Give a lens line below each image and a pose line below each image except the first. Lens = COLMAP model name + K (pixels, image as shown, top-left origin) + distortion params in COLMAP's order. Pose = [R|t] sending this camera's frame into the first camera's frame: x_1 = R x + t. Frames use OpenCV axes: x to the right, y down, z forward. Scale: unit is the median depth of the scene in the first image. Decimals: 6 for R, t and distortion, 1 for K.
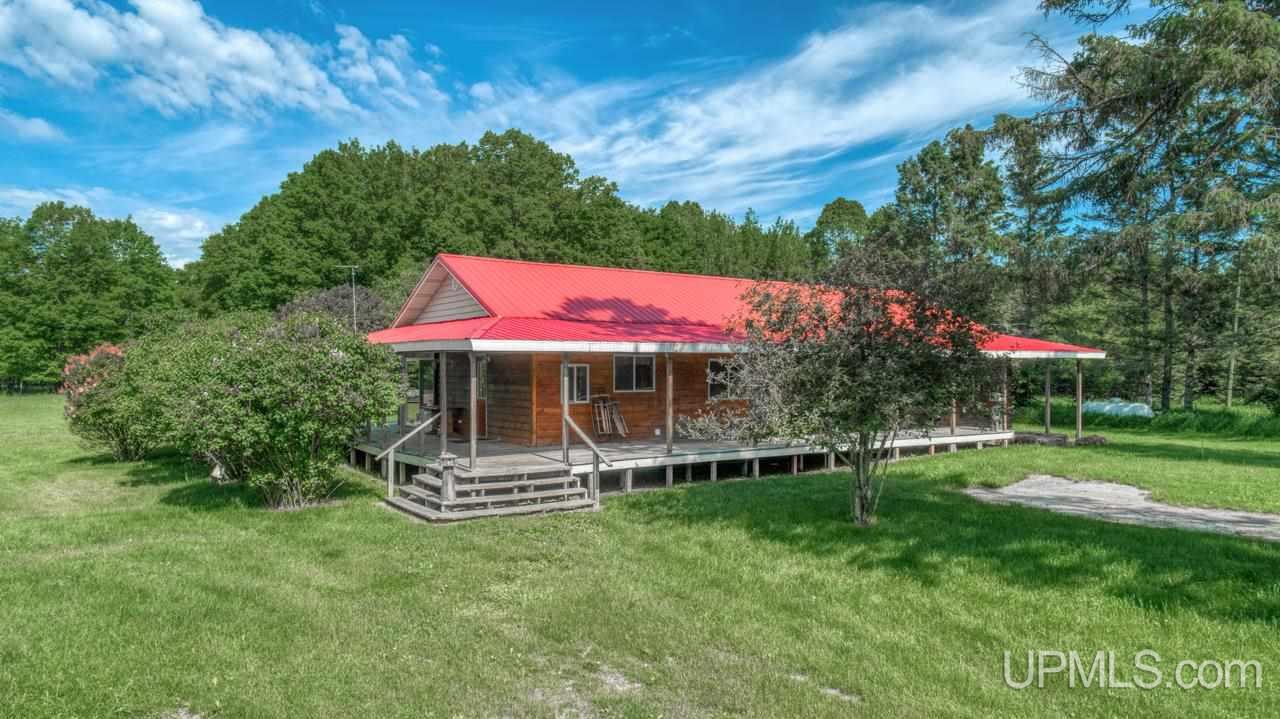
lens RADIAL K [[865.2, 0, 640.0], [0, 865.2, 359.5], [0, 0, 1]] dist [-0.004933, 0.000275]
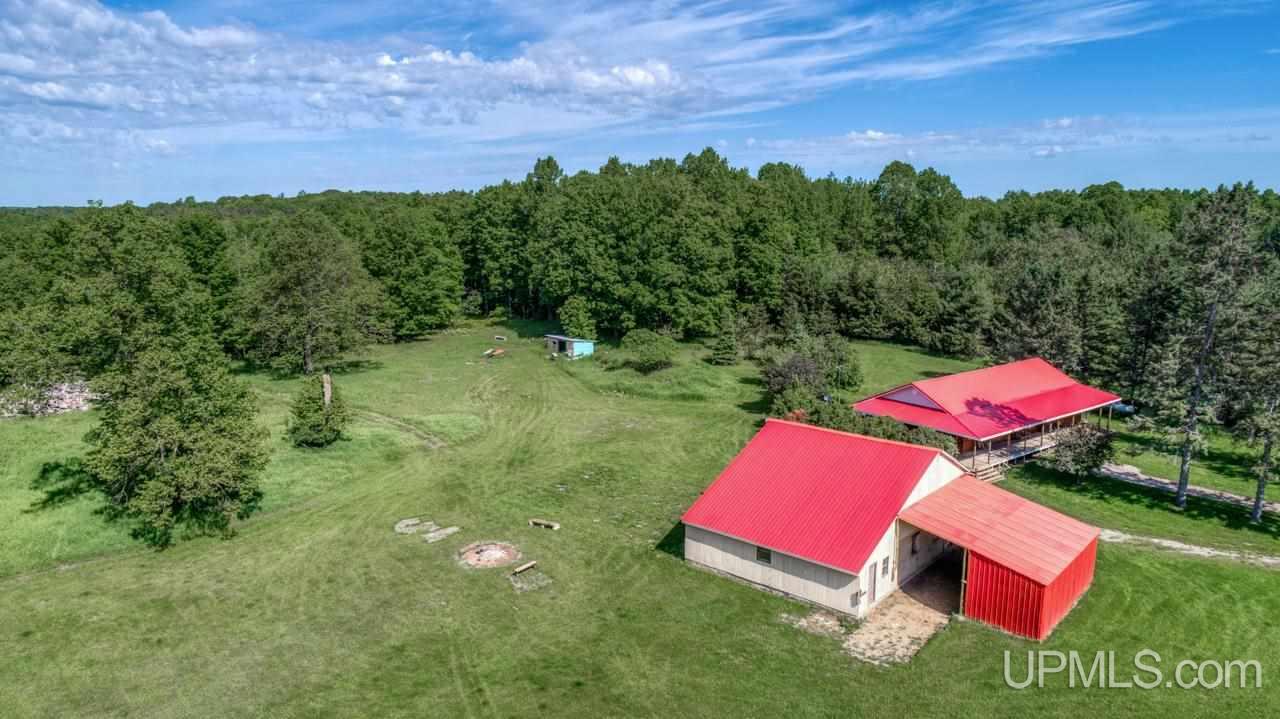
lens RADIAL K [[865.2, 0, 640.0], [0, 865.2, 359.5], [0, 0, 1]] dist [-0.004933, 0.000275]
pose [[0.998453, -0.009320, 0.054820, -0.397855], [-0.000767, 0.983451, 0.181175, -0.220286], [-0.055601, -0.180936, 0.981922, -0.544588]]
